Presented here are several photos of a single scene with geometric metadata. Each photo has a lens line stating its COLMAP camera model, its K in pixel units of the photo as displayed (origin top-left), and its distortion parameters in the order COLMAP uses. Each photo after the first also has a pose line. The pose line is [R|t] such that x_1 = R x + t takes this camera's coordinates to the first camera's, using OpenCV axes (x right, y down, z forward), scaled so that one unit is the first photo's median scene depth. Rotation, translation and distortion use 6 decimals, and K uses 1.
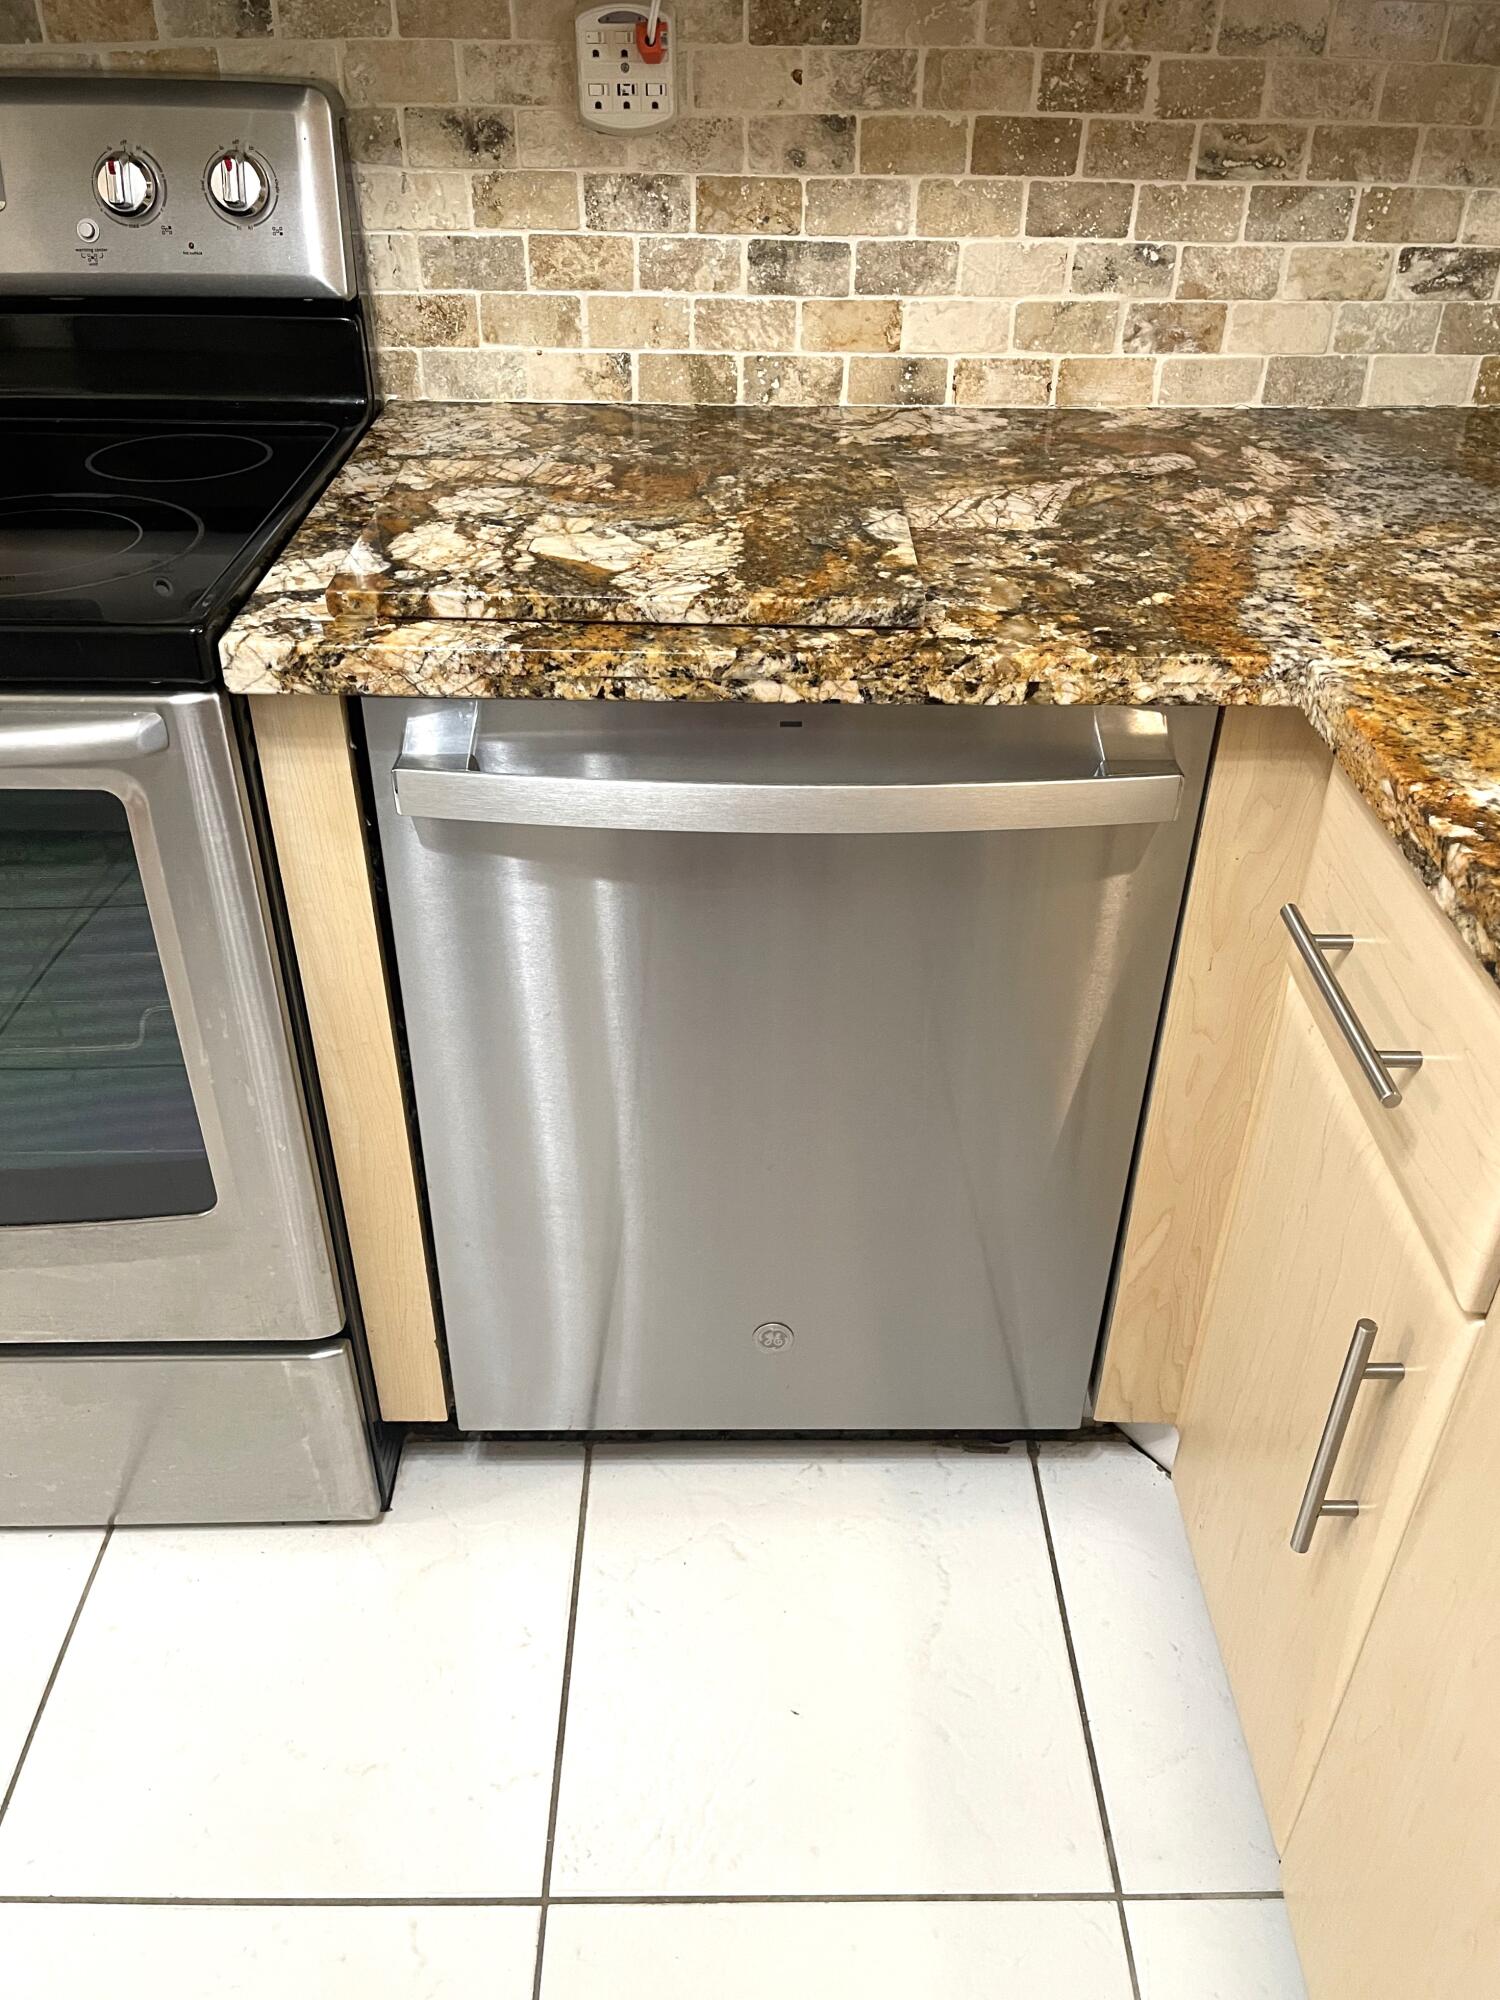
lens RADIAL K [[1572.8, 0, 741.2], [0, 1572.8, 1013.4], [0, 0, 1]] dist [0.081375, -0.109189]
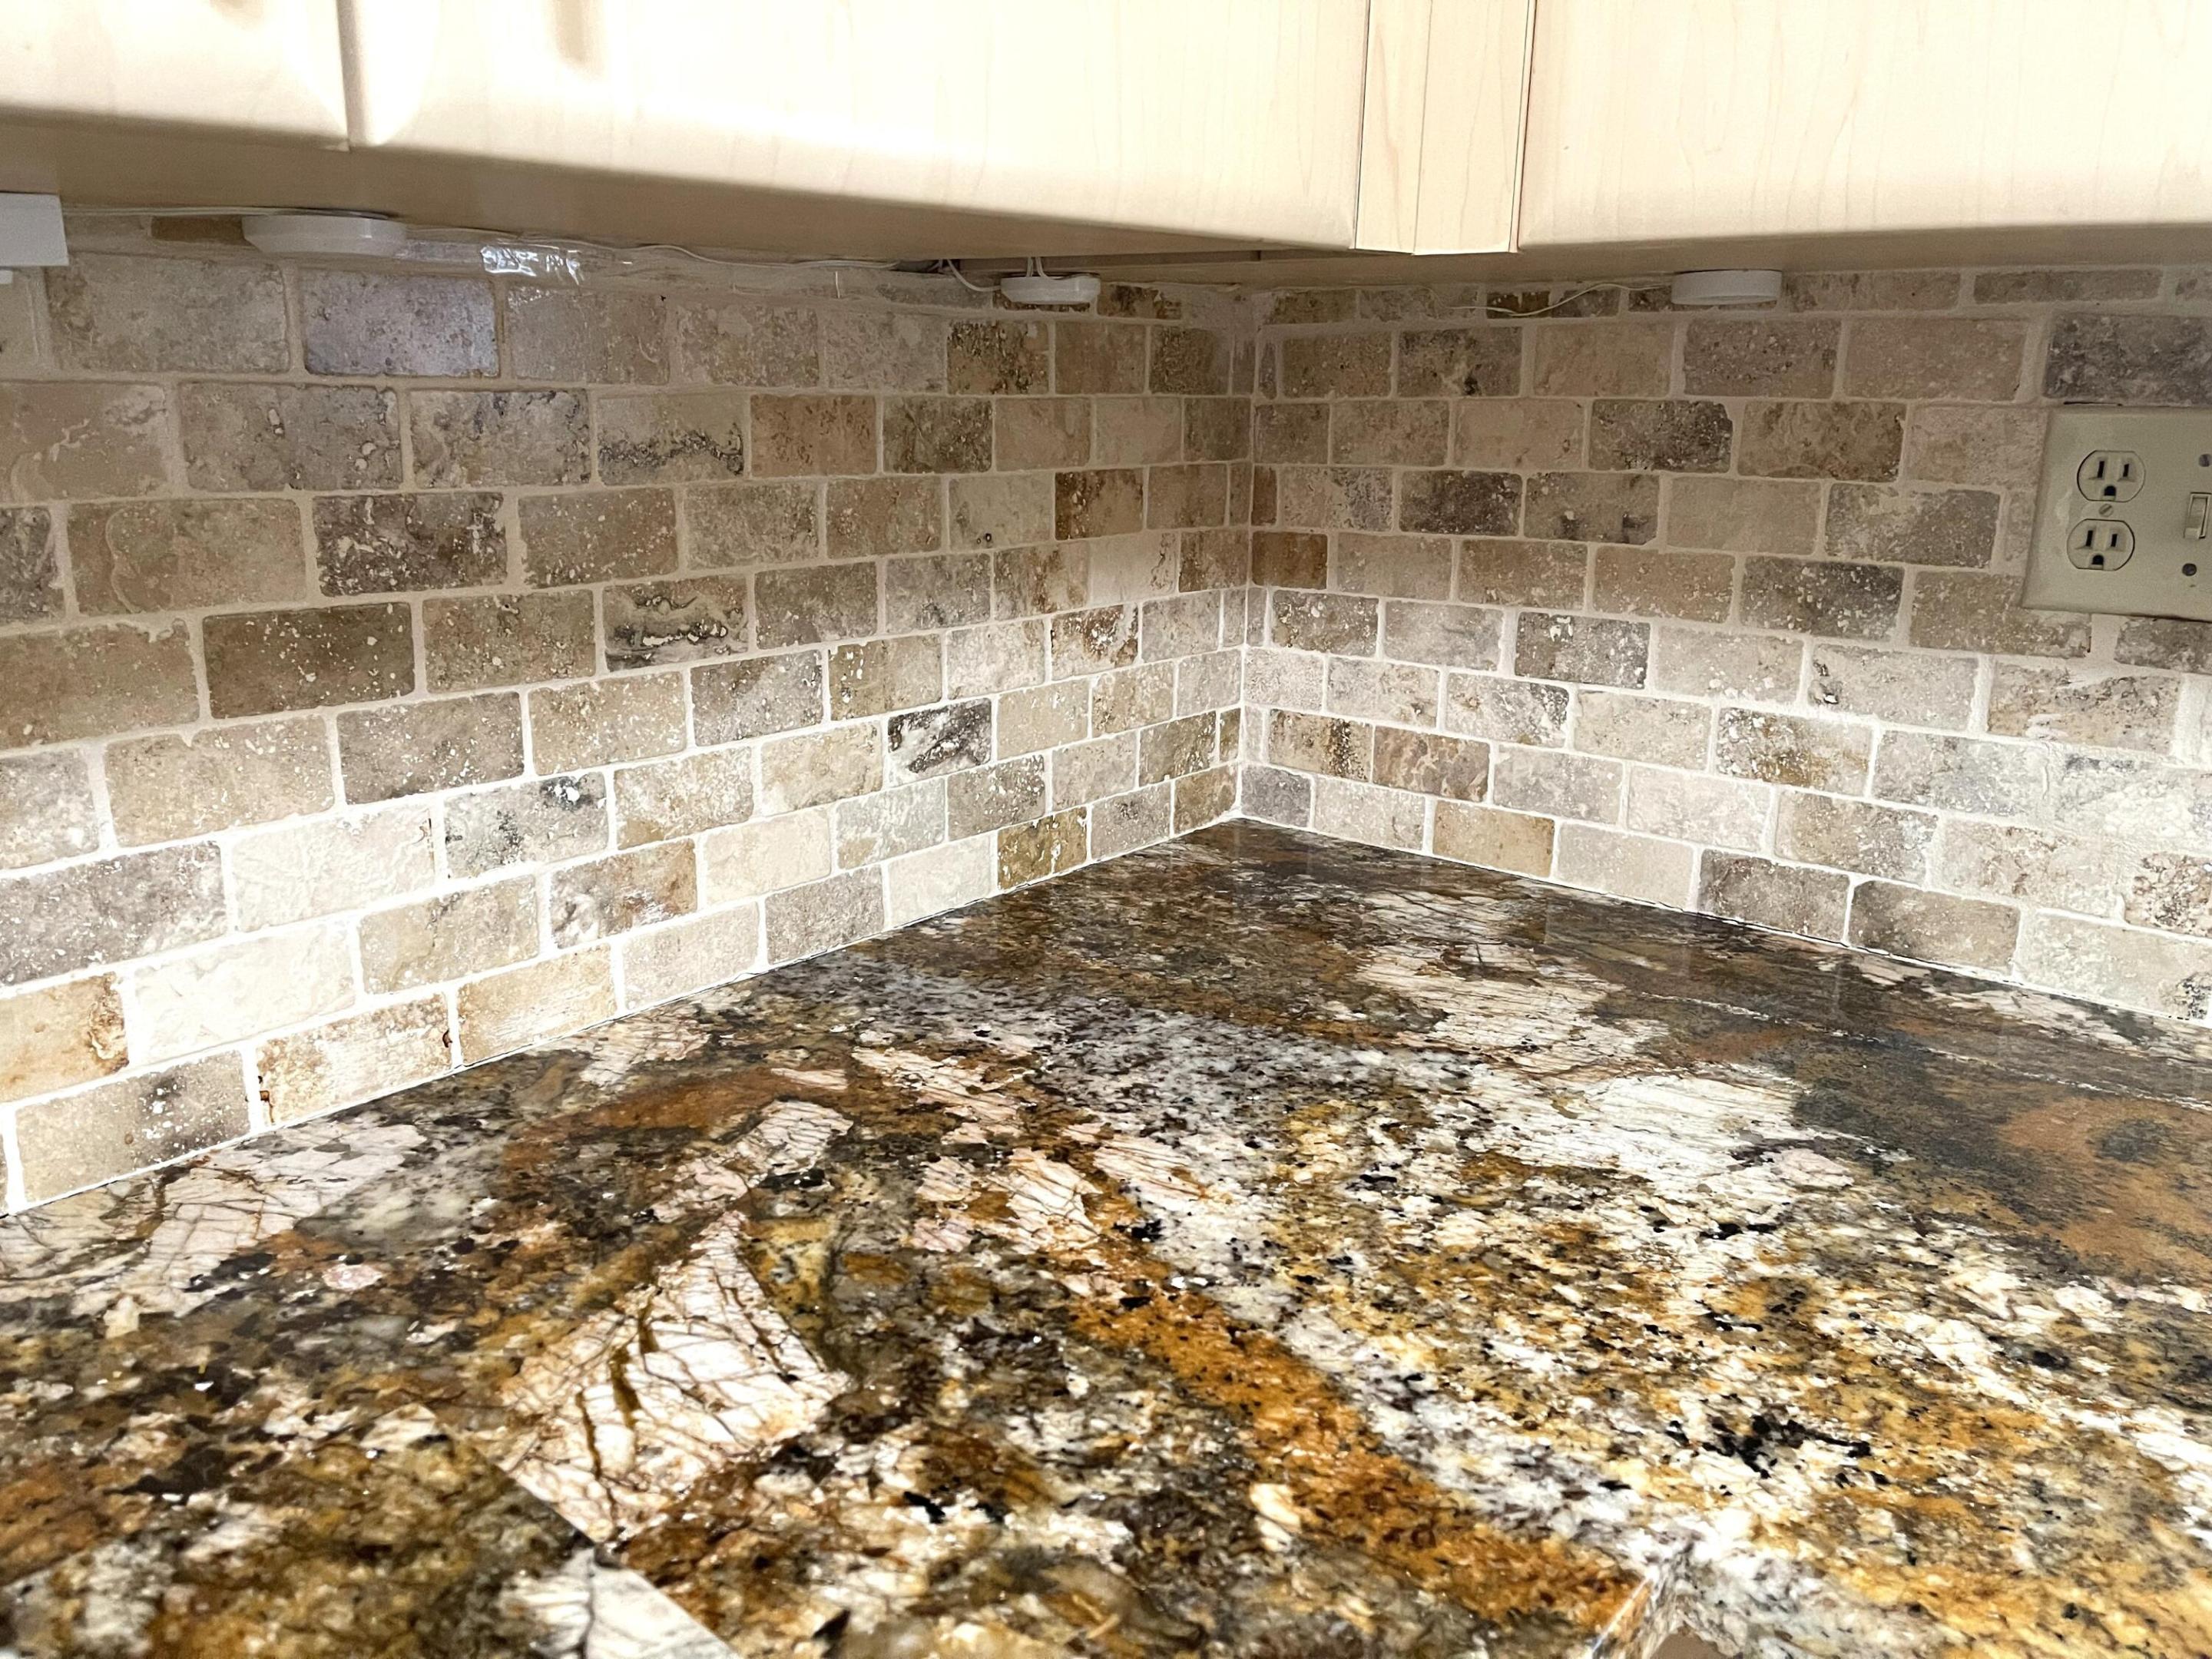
lens RADIAL K [[1675.3, 0, 1097.9], [0, 1675.3, 834.0], [0, 0, 1]] dist [0.069423, -0.101310]
pose [[0.645839, -0.201286, 0.736462, -0.073385], [0.425672, 0.895709, -0.128483, -0.314160], [-0.633794, 0.396471, 0.664166, 0.498674]]
